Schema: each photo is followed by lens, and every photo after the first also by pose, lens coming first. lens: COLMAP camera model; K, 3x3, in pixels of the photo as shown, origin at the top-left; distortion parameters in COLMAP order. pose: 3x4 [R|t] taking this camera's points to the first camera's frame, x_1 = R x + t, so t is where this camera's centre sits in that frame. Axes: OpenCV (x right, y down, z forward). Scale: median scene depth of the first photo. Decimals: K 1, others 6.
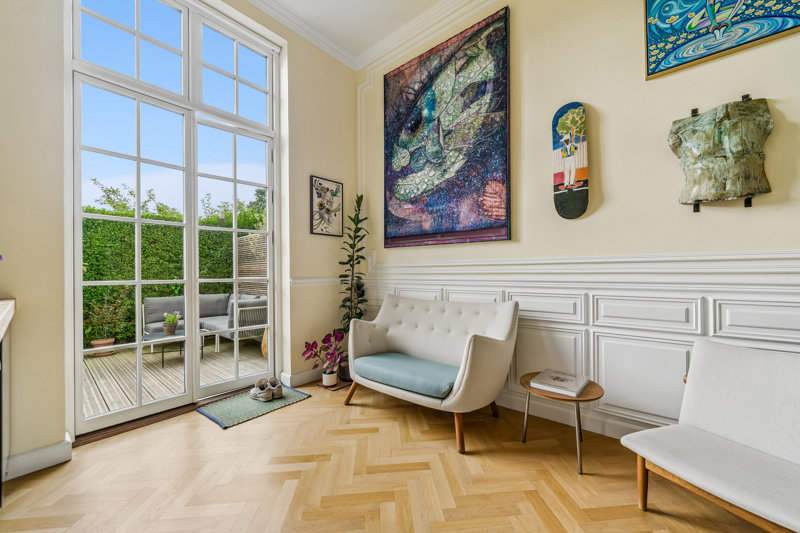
lens RADIAL K [[308.7, 0, 402.4], [0, 308.7, 268.3], [0, 0, 1]] dist [-0.000755, -0.000062]
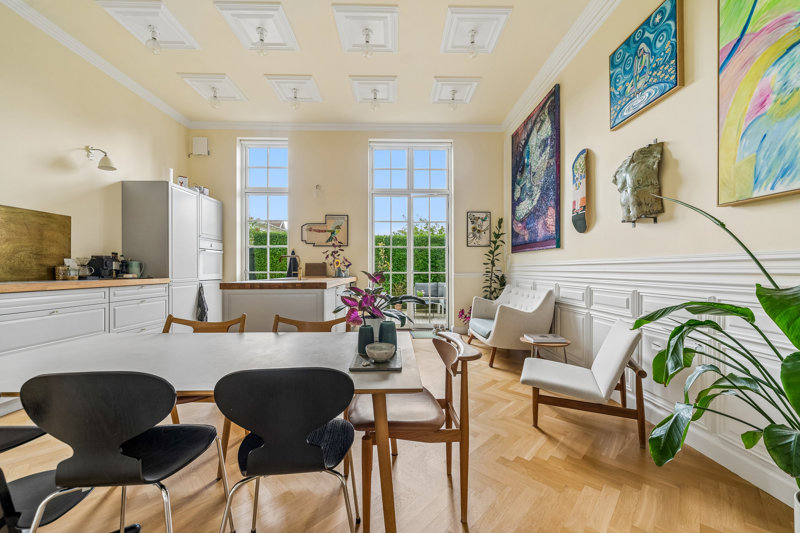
lens RADIAL K [[308.7, 0, 402.4], [0, 308.7, 268.3], [0, 0, 1]] dist [-0.000755, -0.000062]
pose [[0.656859, 0.007140, -0.753979, 0.798115], [-0.000693, 0.999960, 0.008865, -0.008427], [0.754013, -0.005301, 0.656838, -0.400317]]
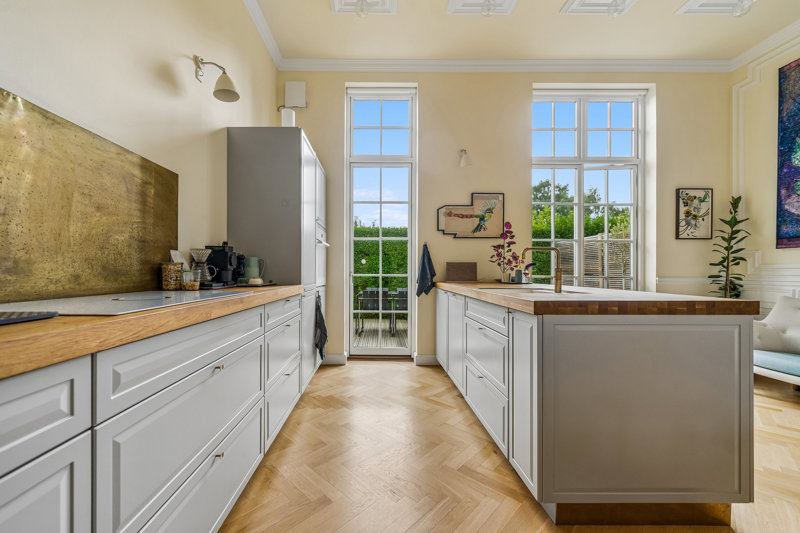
lens RADIAL K [[320.1, 0, 375.8], [0, 320.1, 270.4], [0, 0, 1]] dist [-0.000838, 0.000073]
pose [[0.637729, 0.011798, -0.770171, -0.097220], [-0.005375, 0.999927, 0.010867, -0.001709], [0.770242, -0.002790, 0.637745, -0.681071]]
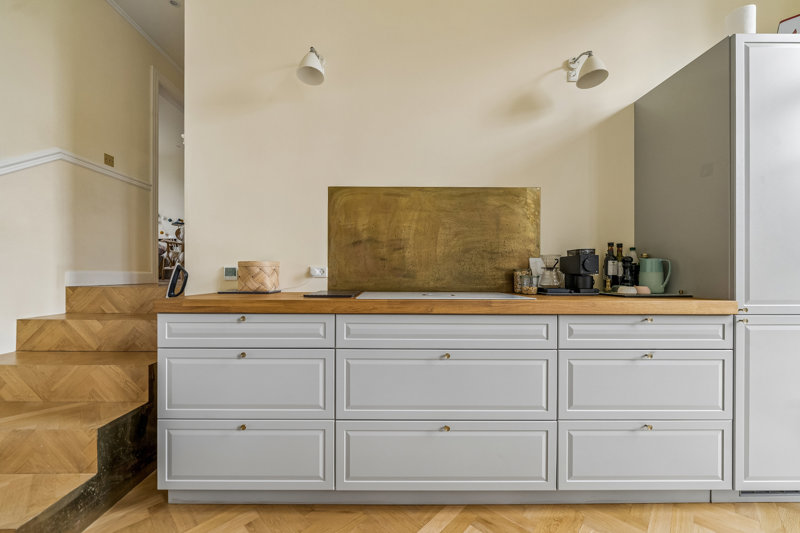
lens RADIAL K [[311.1, 0, 389.4], [0, 311.1, 275.0], [0, 0, 1]] dist [-0.001943, -0.000094]
pose [[-0.762962, 0.009252, -0.646377, -0.157535], [0.009355, 0.999951, 0.003270, 0.000085], [0.646376, -0.003552, -0.763011, -0.262925]]
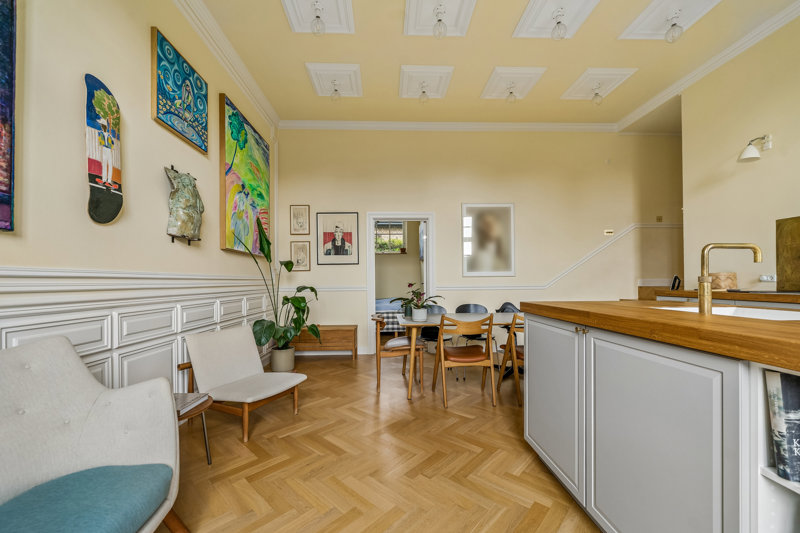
lens RADIAL K [[312.1, 0, 395.2], [0, 312.1, 280.7], [0, 0, 1]] dist [-0.006327, -0.000072]
pose [[-0.664415, 0.015724, 0.747198, -0.426235], [0.008328, 0.999872, -0.013636, 0.006747], [-0.747317, -0.002837, -0.664461, 0.716834]]
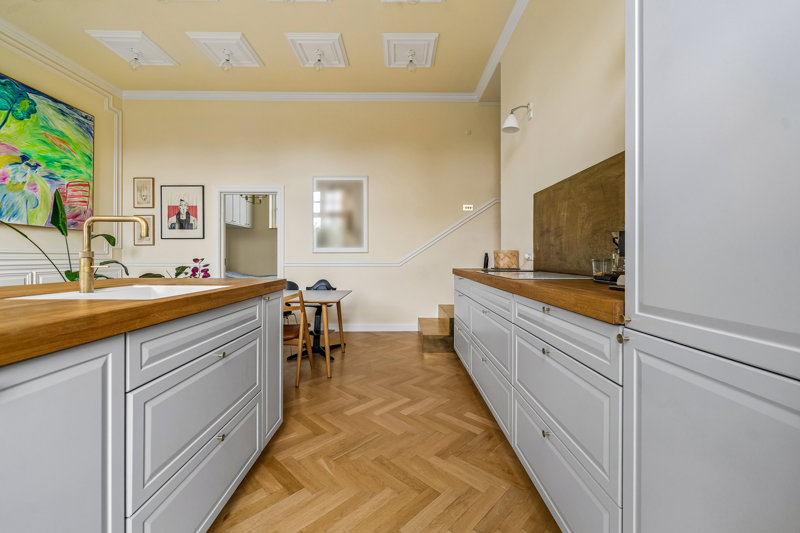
lens RADIAL K [[321.6, 0, 401.8], [0, 321.6, 258.8], [0, 0, 1]] dist [0.002718, 0.000241]
pose [[-0.646301, 0.005294, 0.763065, -0.989296], [-0.001368, 0.999966, -0.008096, 0.010340], [-0.763082, -0.006276, -0.646271, 0.059361]]
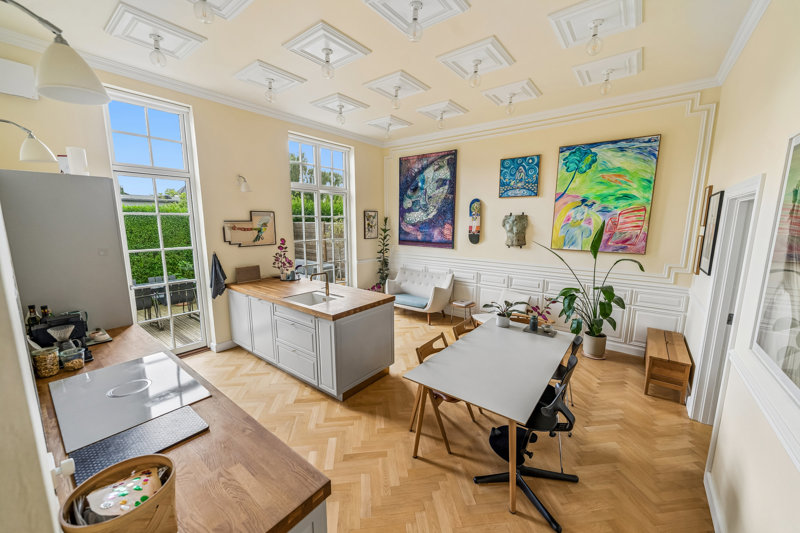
lens RADIAL K [[308.7, 0, 402.4], [0, 308.7, 268.3], [0, 0, 1]] dist [-0.000755, -0.000062]
pose [[0.999360, 0.008448, 0.034757, -0.116736], [-0.014053, 0.986305, 0.164334, -0.283596], [-0.032893, -0.164717, 0.985792, -1.204536]]
